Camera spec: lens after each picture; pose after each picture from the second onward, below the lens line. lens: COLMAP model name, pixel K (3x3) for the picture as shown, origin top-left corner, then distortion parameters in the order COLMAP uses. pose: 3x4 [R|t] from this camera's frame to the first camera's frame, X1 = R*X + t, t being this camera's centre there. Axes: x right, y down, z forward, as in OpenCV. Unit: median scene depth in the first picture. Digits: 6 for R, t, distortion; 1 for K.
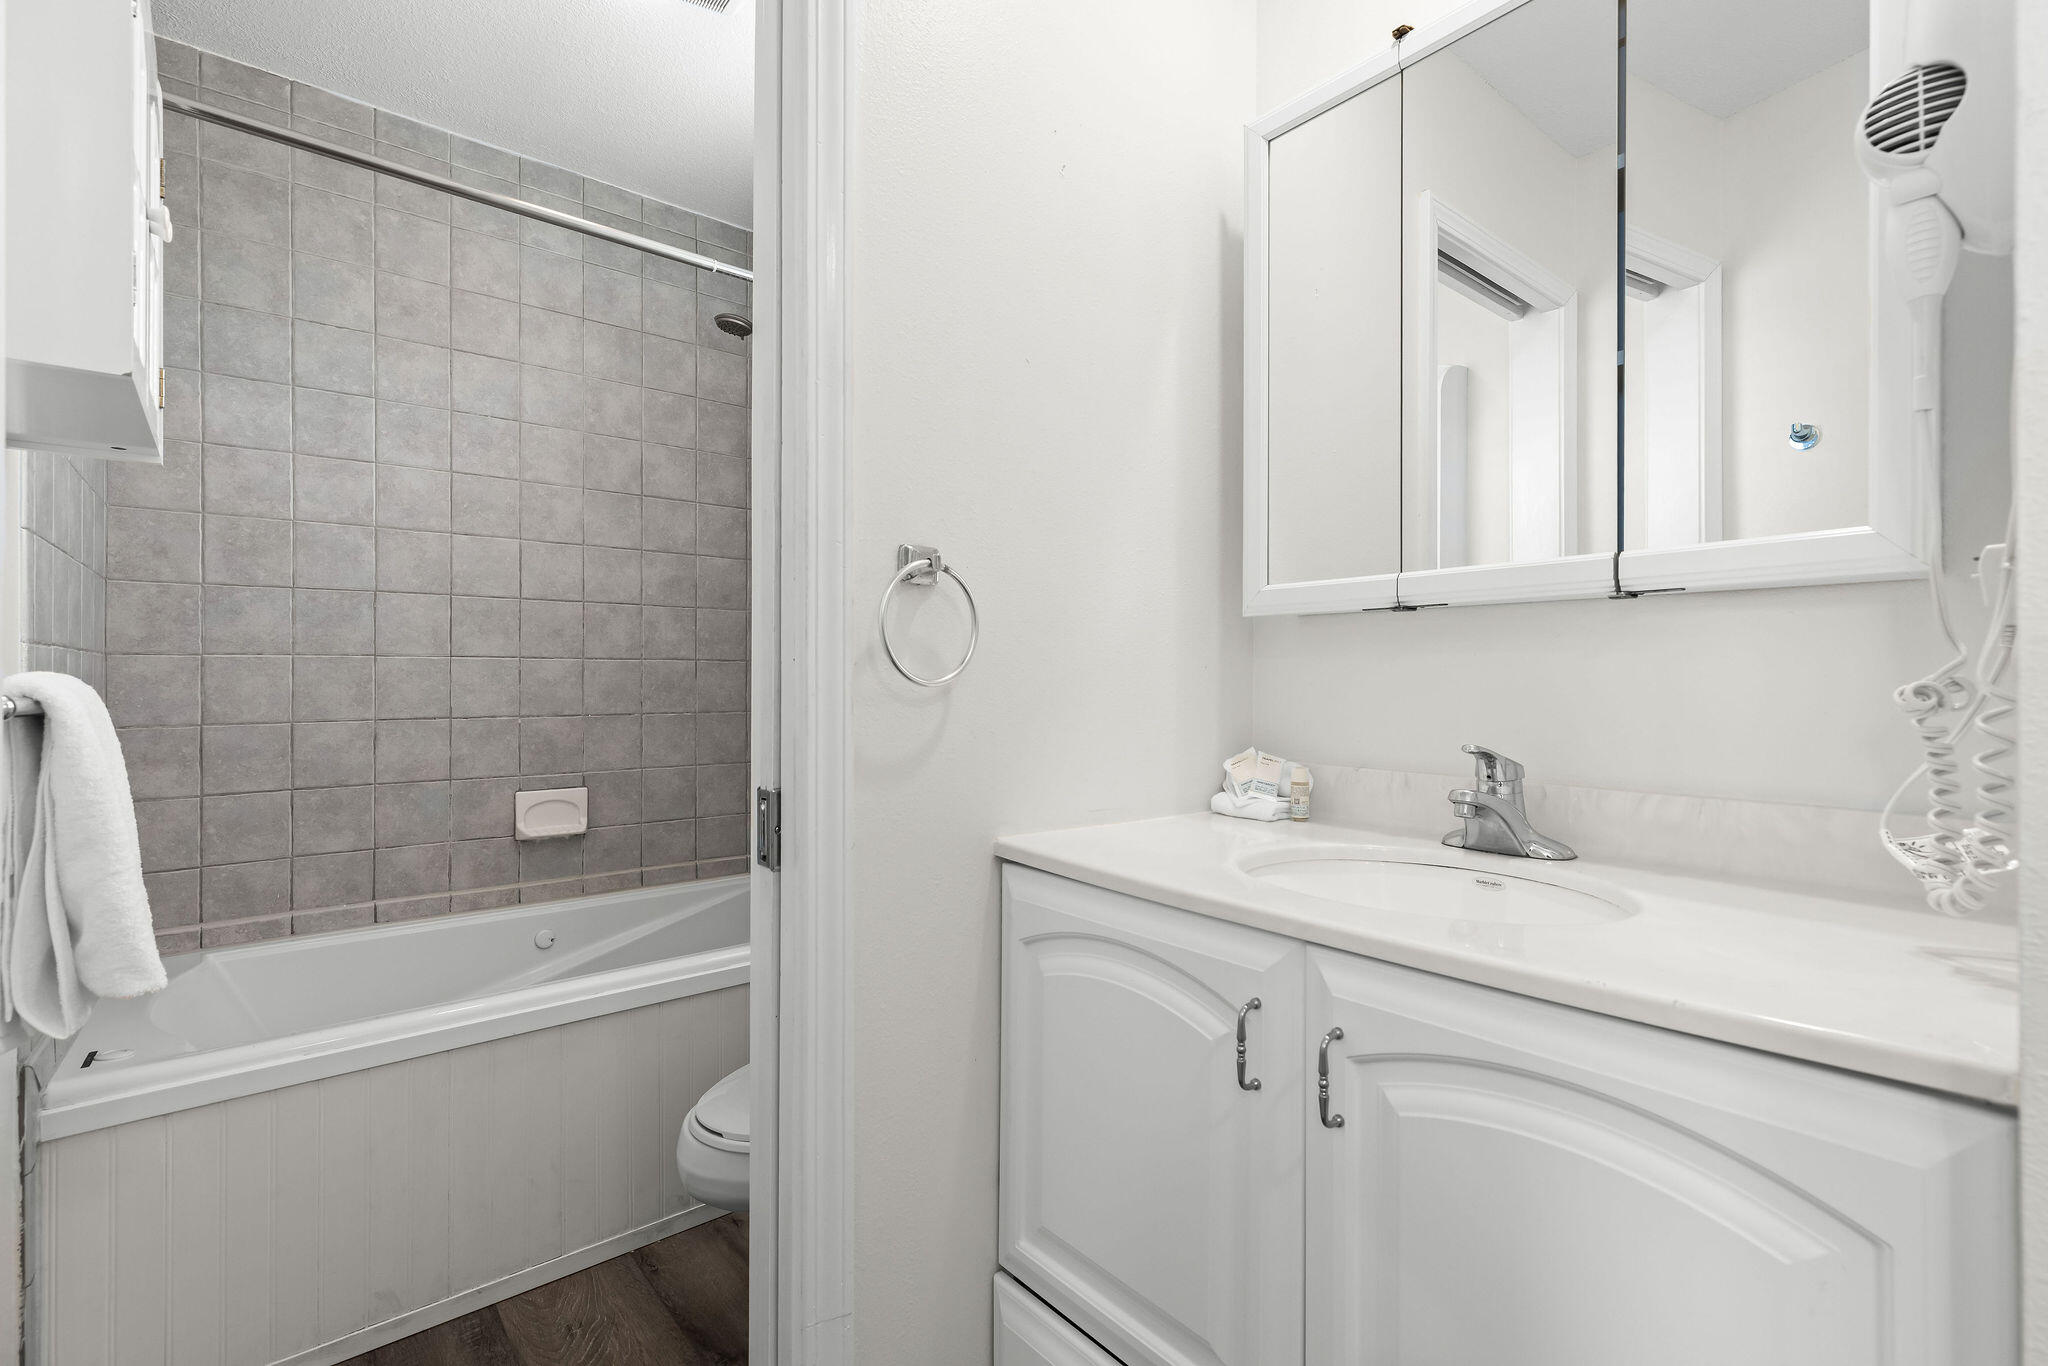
lens RADIAL K [[919.1, 0, 1021.6], [0, 919.1, 677.1], [0, 0, 1]] dist [0.003367, 0.000228]
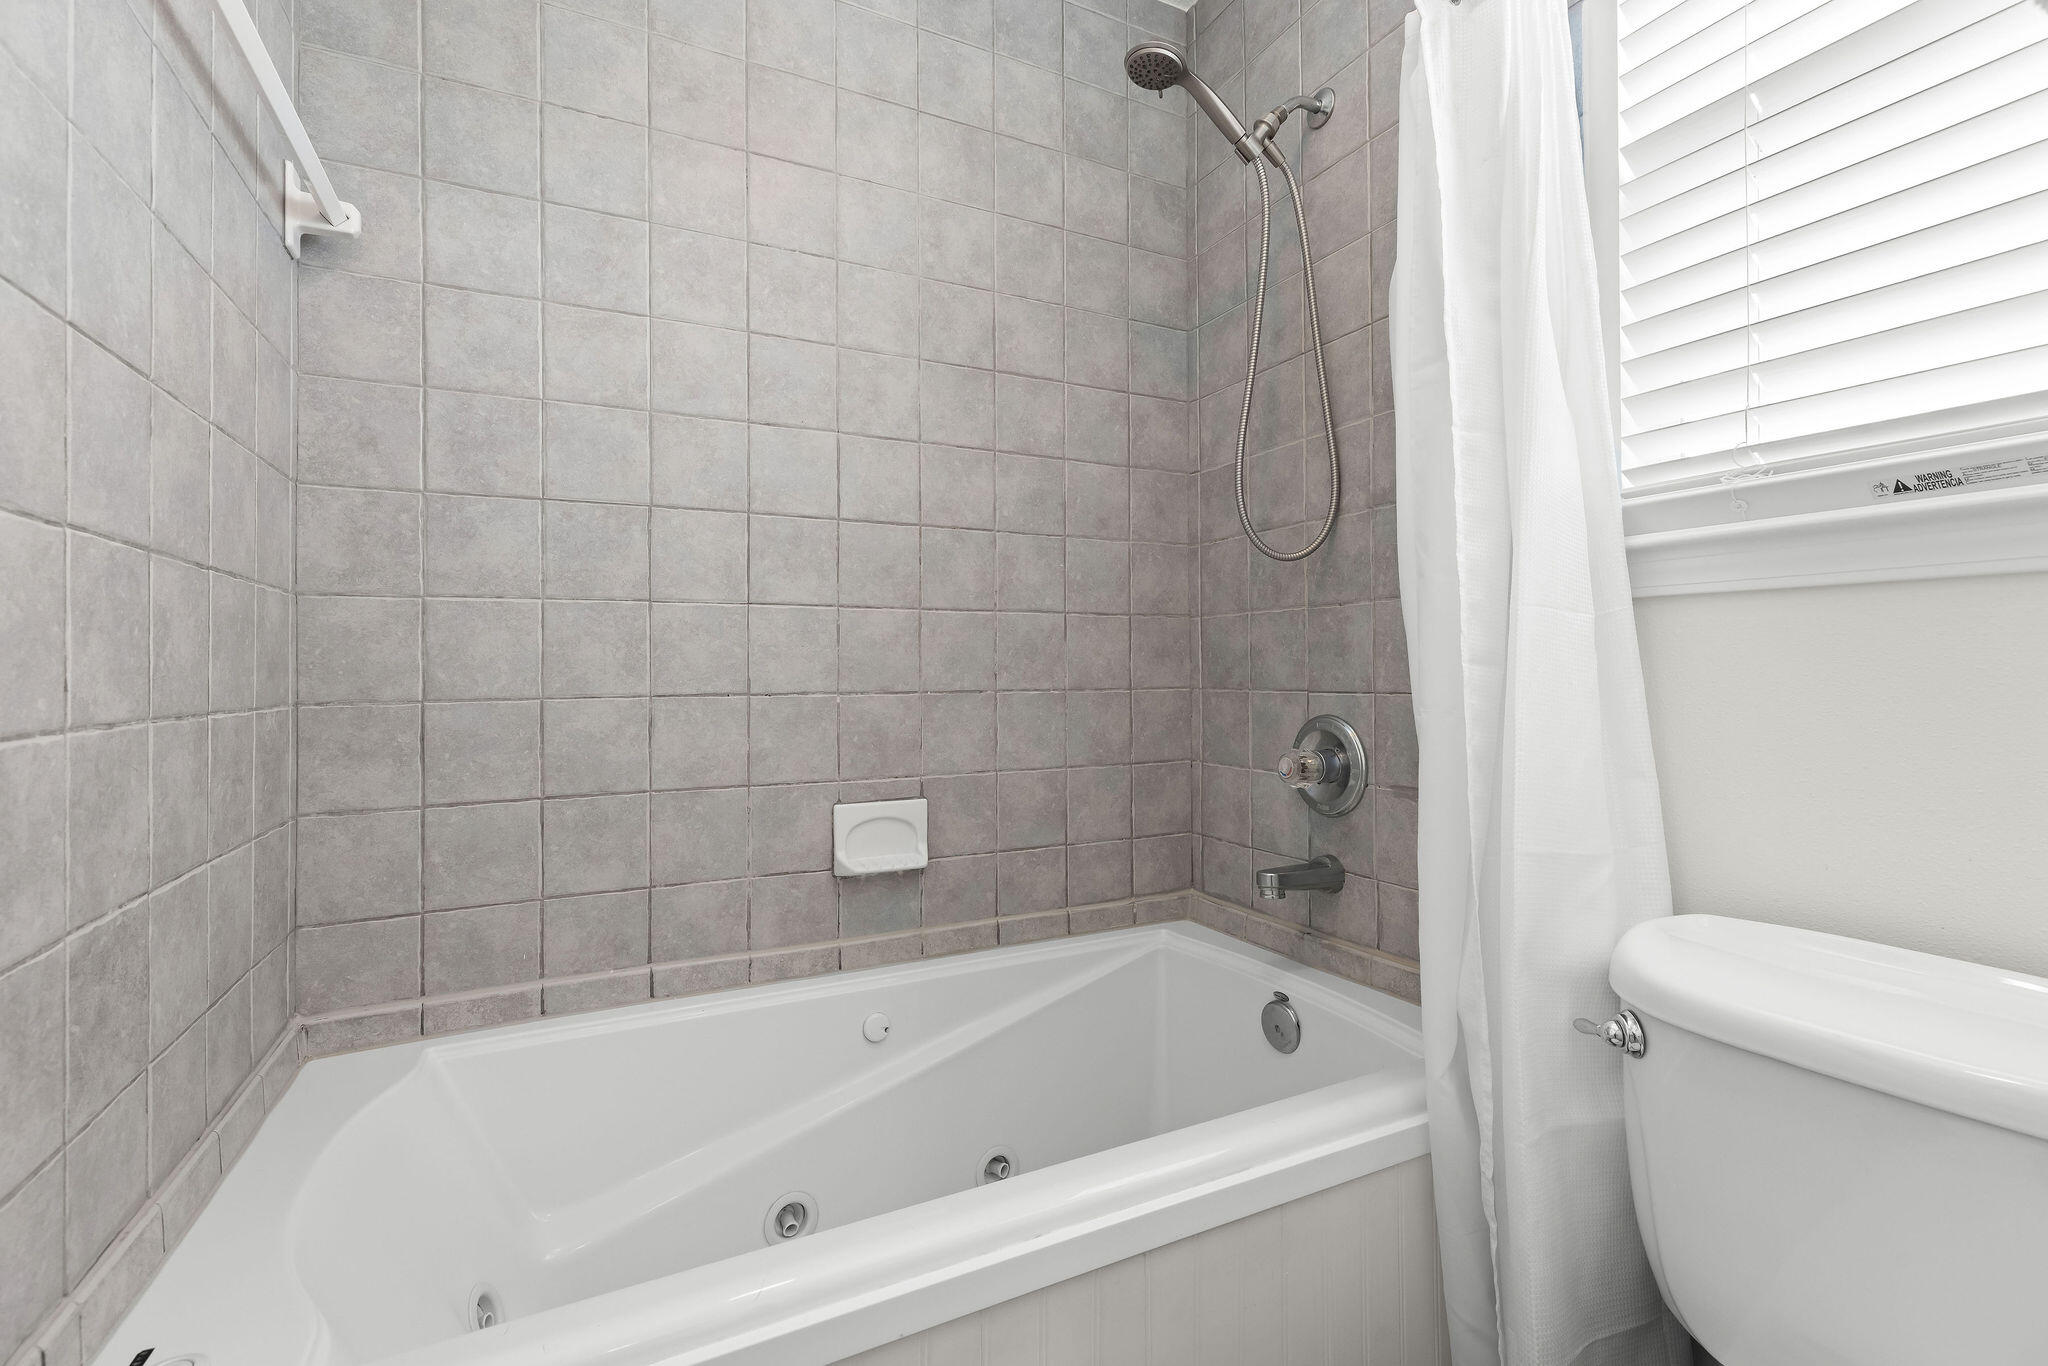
lens RADIAL K [[919.1, 0, 1024.7], [0, 919.1, 661.7], [0, 0, 1]] dist [0.003367, 0.000228]
pose [[0.973387, -0.007734, -0.229038, -0.278843], [0.006025, 0.999949, -0.008161, 0.028181], [0.229090, 0.006563, 0.973383, 0.404077]]
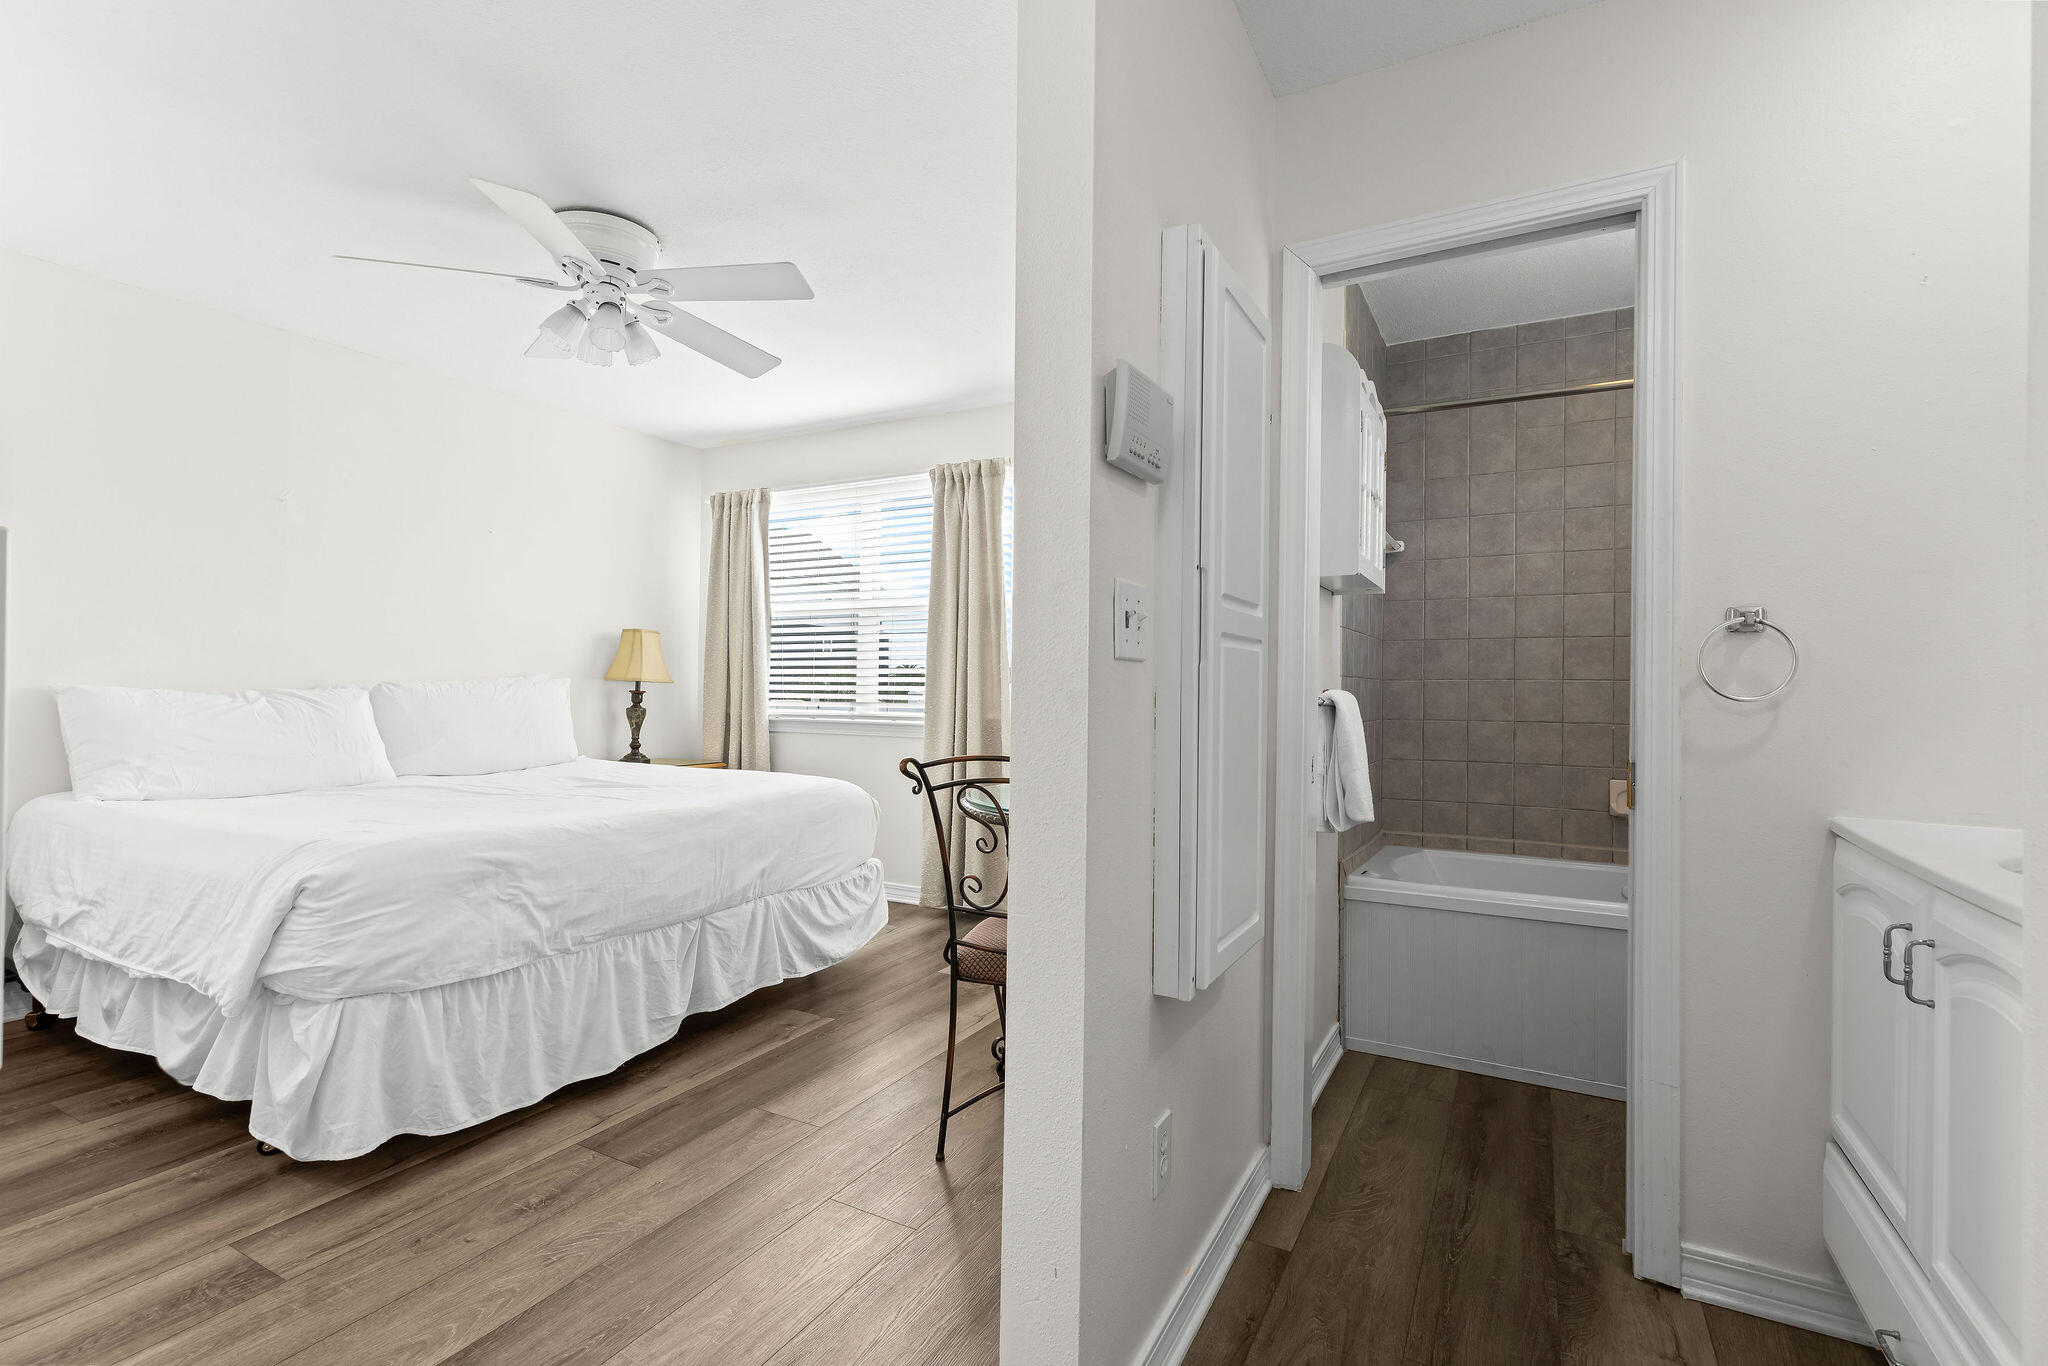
lens RADIAL K [[919.1, 0, 1032.5], [0, 919.1, 681.8], [0, 0, 1]] dist [0.003367, 0.000228]
pose [[0.366326, -0.003922, -0.930478, 0.431830], [-0.009963, 0.999917, -0.008137, 0.000679], [0.930433, 0.012251, 0.366256, -0.311520]]
